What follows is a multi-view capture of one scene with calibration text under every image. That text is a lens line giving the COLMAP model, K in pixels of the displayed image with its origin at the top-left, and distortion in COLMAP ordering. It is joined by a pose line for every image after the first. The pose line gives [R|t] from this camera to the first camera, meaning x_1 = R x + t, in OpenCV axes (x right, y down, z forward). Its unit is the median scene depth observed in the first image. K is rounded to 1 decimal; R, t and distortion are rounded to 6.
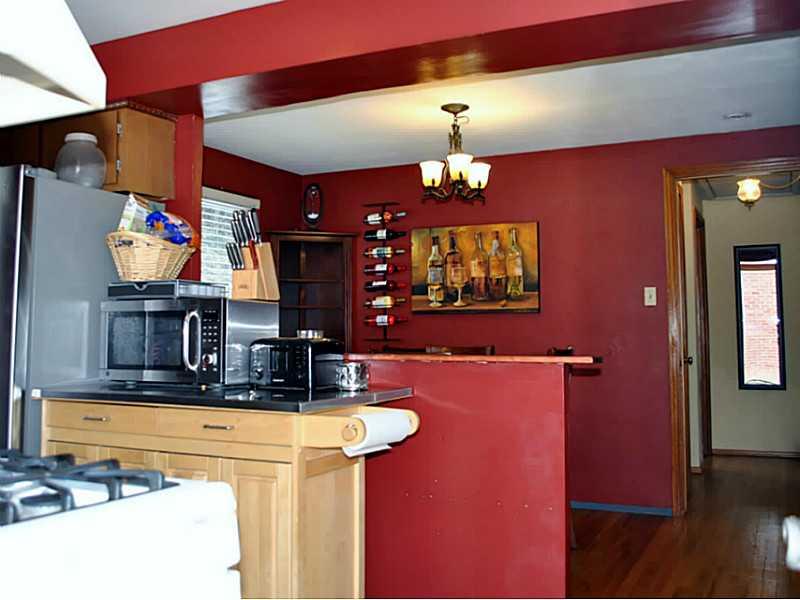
lens RADIAL K [[778.4, 0, 393.9], [0, 778.4, 274.1], [0, 0, 1]] dist [-0.089268, 0.000000]
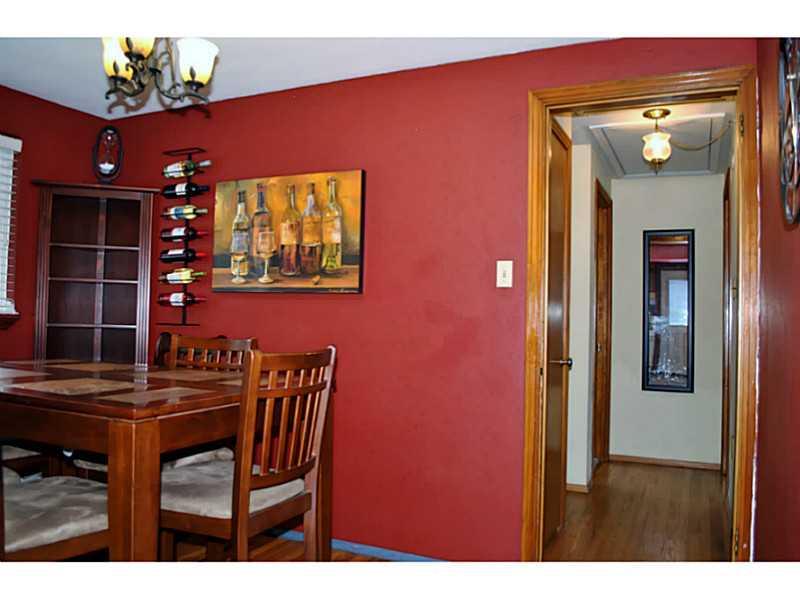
lens RADIAL K [[648.6, 0, 400.3], [0, 648.6, 301.1], [0, 0, 1]] dist [-0.076201, -0.018050]
pose [[0.999001, 0.026617, 0.035888, 0.189512], [-0.028368, 0.998387, 0.049181, 0.023765], [-0.034521, -0.050150, 0.998145, 0.359932]]
